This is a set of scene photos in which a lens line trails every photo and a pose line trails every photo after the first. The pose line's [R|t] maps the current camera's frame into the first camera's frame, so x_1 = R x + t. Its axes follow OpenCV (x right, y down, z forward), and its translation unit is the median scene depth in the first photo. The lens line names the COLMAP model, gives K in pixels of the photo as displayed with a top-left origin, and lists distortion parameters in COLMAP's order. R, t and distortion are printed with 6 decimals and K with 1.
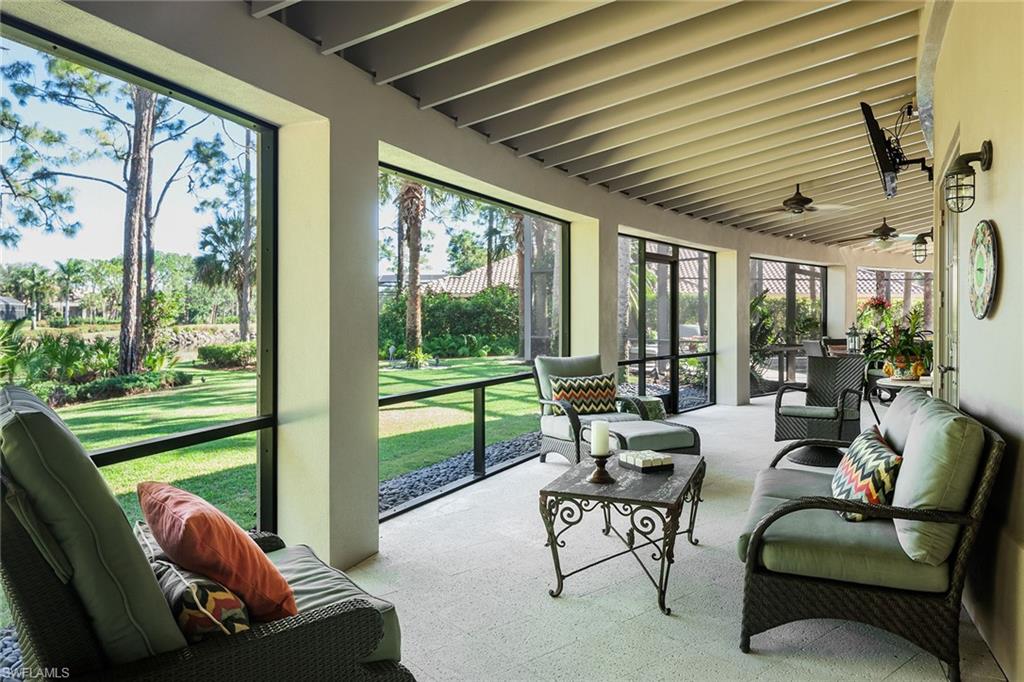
lens RADIAL K [[682.0, 0, 512.2], [0, 682.0, 335.6], [0, 0, 1]] dist [0.002893, 0.000455]
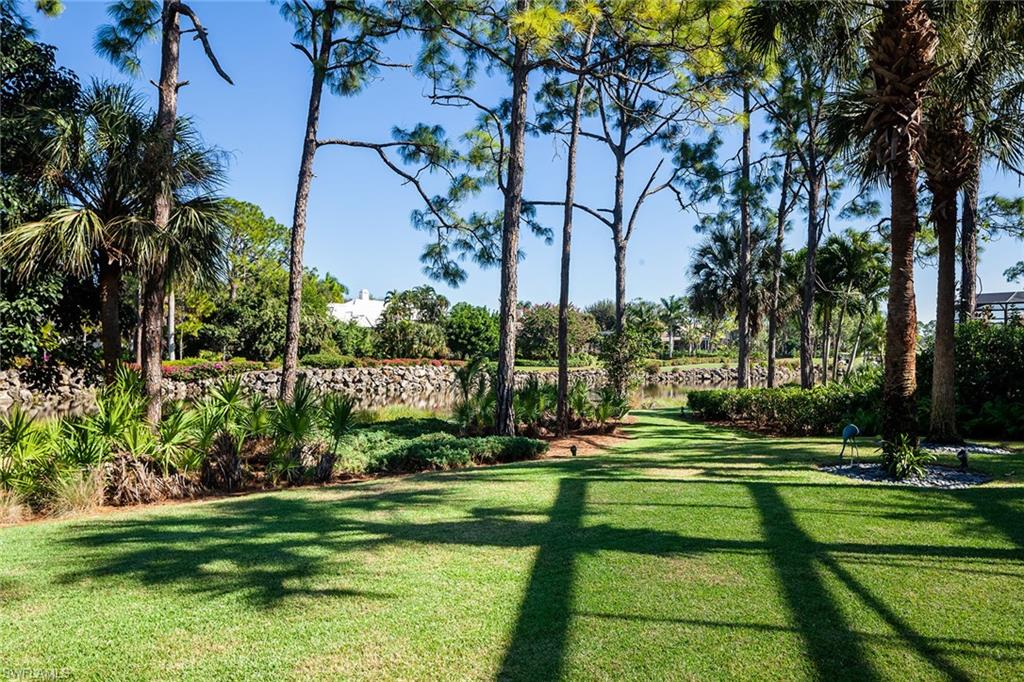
lens RADIAL K [[682.0, 0, 512.2], [0, 682.0, 344.7], [0, 0, 1]] dist [0.002893, 0.000455]
pose [[0.658612, 0.003855, -0.752473, 0.023593], [-0.029591, 0.999346, -0.020780, -0.016081], [0.751901, 0.035953, 0.658296, 0.276945]]
